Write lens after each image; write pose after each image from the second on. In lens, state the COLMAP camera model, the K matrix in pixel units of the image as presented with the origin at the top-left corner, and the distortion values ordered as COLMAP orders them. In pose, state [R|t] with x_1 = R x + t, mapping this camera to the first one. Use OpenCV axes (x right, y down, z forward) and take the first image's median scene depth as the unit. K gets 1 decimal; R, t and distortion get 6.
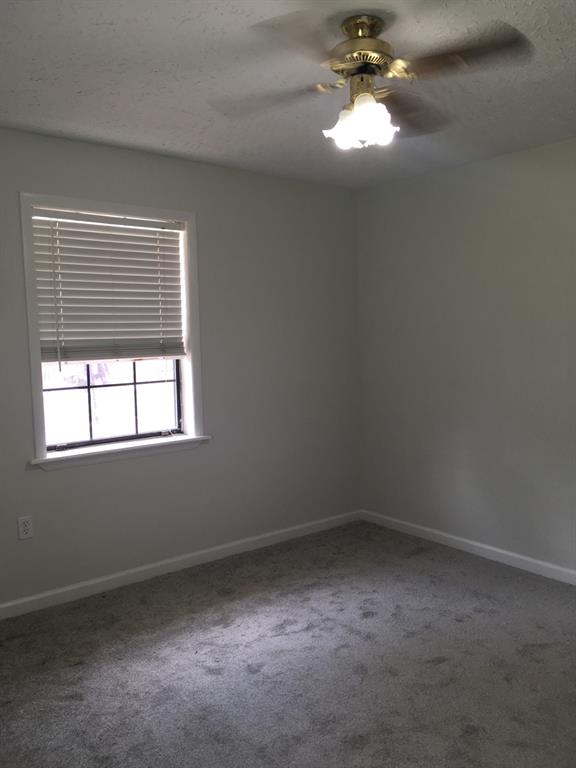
lens RADIAL K [[664.5, 0, 287.9], [0, 664.5, 387.7], [0, 0, 1]] dist [0.088320, -0.016963]
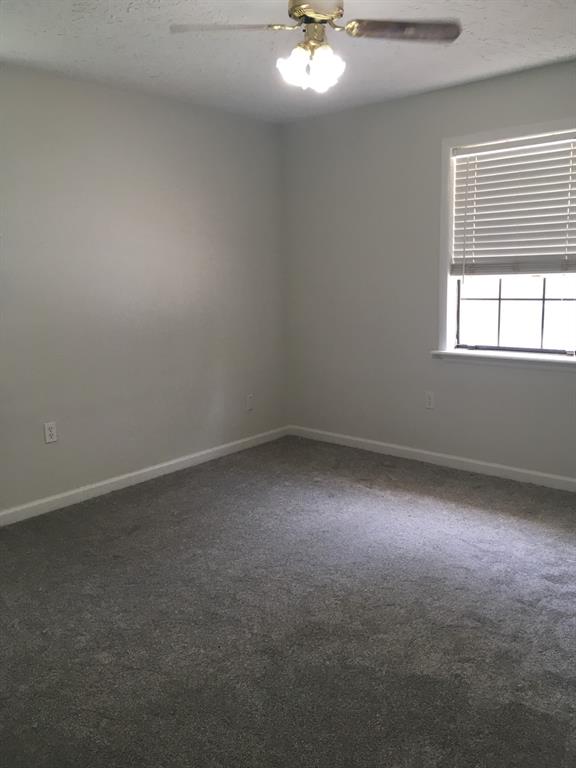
lens RADIAL K [[664.5, 0, 287.5], [0, 664.5, 381.2], [0, 0, 1]] dist [0.088320, -0.016963]
pose [[0.178999, 0.181977, -0.966873, 0.789460], [-0.066082, 0.982750, 0.172732, -0.038874], [0.981627, 0.032974, 0.187937, 0.448134]]
